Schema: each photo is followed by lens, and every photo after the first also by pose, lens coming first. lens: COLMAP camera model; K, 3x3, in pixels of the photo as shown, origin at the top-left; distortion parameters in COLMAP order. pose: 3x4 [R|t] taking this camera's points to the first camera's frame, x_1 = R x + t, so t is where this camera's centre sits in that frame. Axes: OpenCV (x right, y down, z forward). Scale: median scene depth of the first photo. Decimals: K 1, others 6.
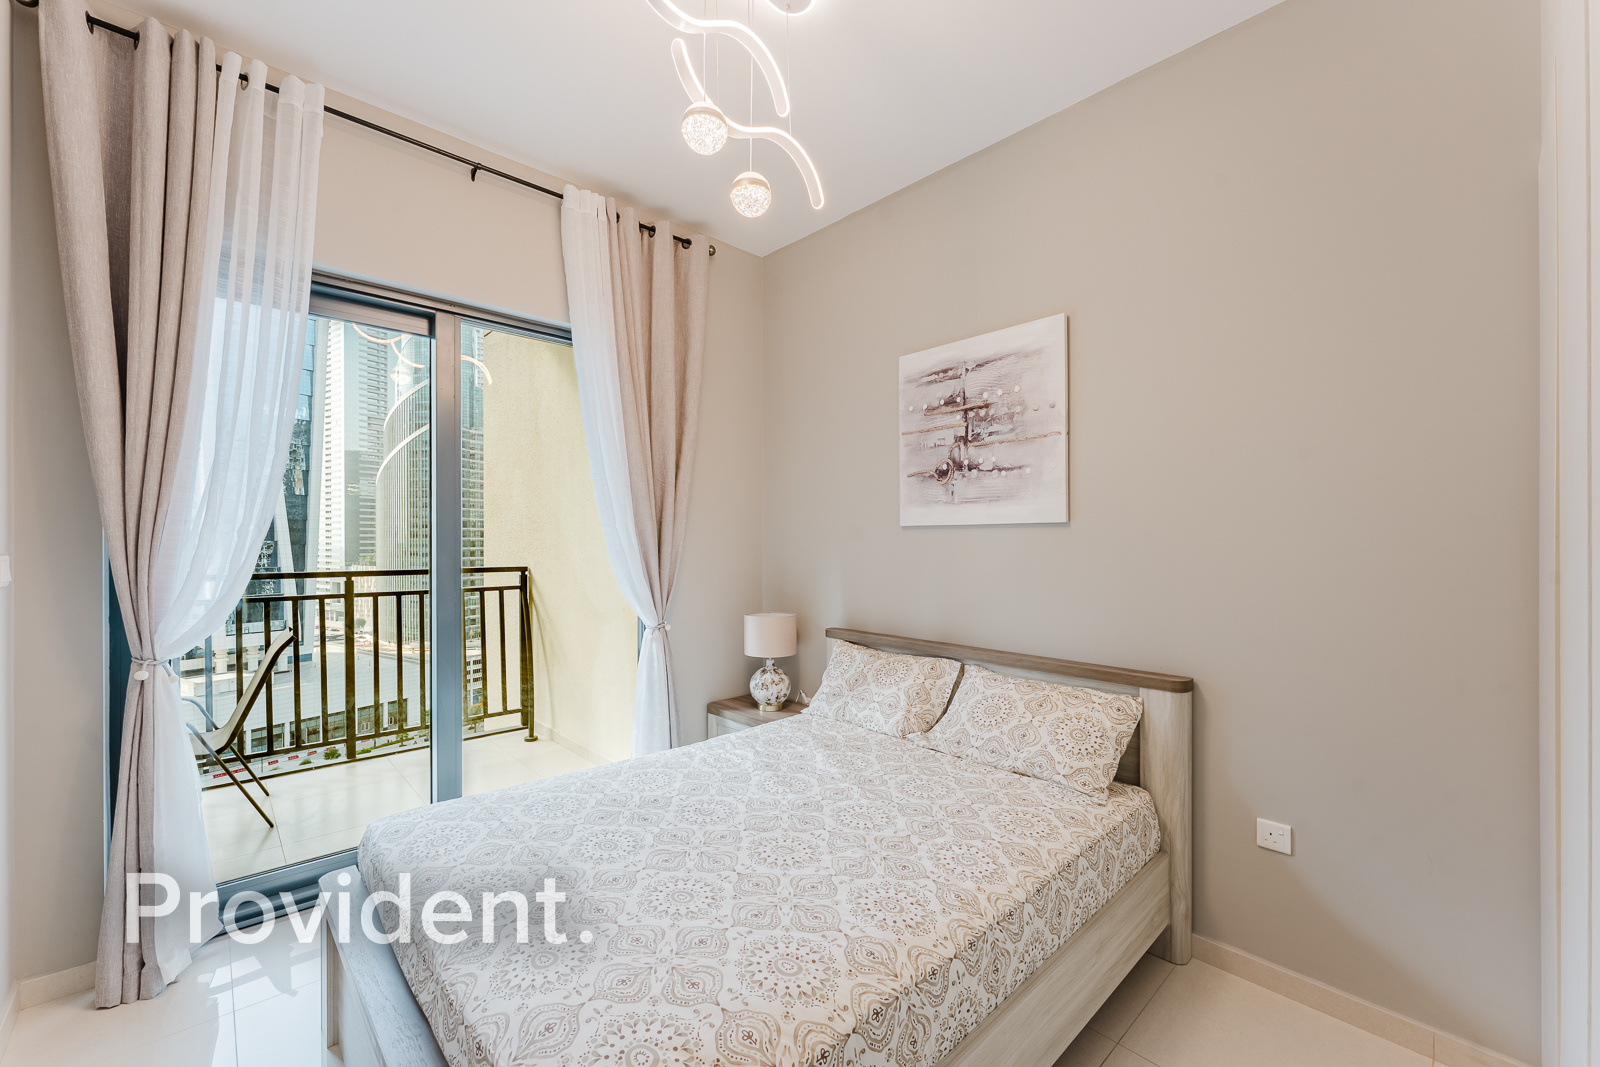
lens RADIAL K [[612.7, 0, 781.9], [0, 612.7, 546.1], [0, 0, 1]] dist [0.000507, -0.000046]
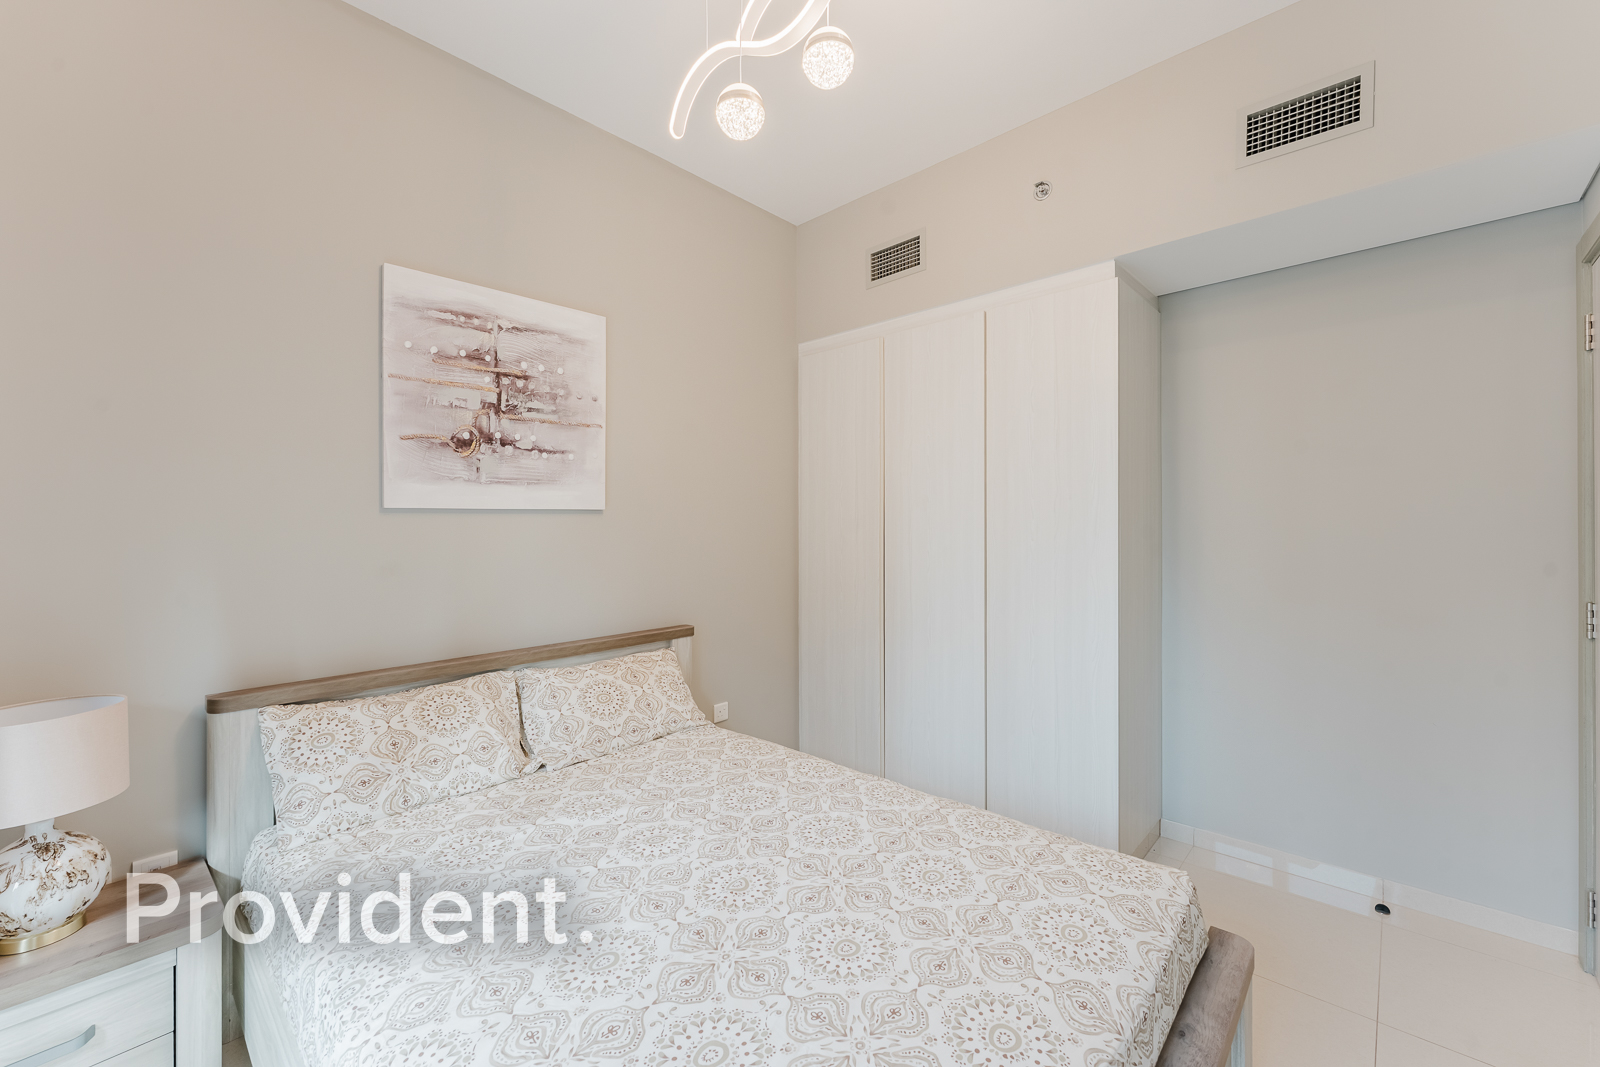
lens RADIAL K [[630.8, 0, 797.9], [0, 630.8, 529.9], [0, 0, 1]] dist [-0.001791, 0.000176]
pose [[-0.051333, -0.010378, 0.998628, -0.605792], [0.019797, 0.999739, 0.011407, -0.007960], [-0.998485, 0.020356, -0.051114, 0.646074]]
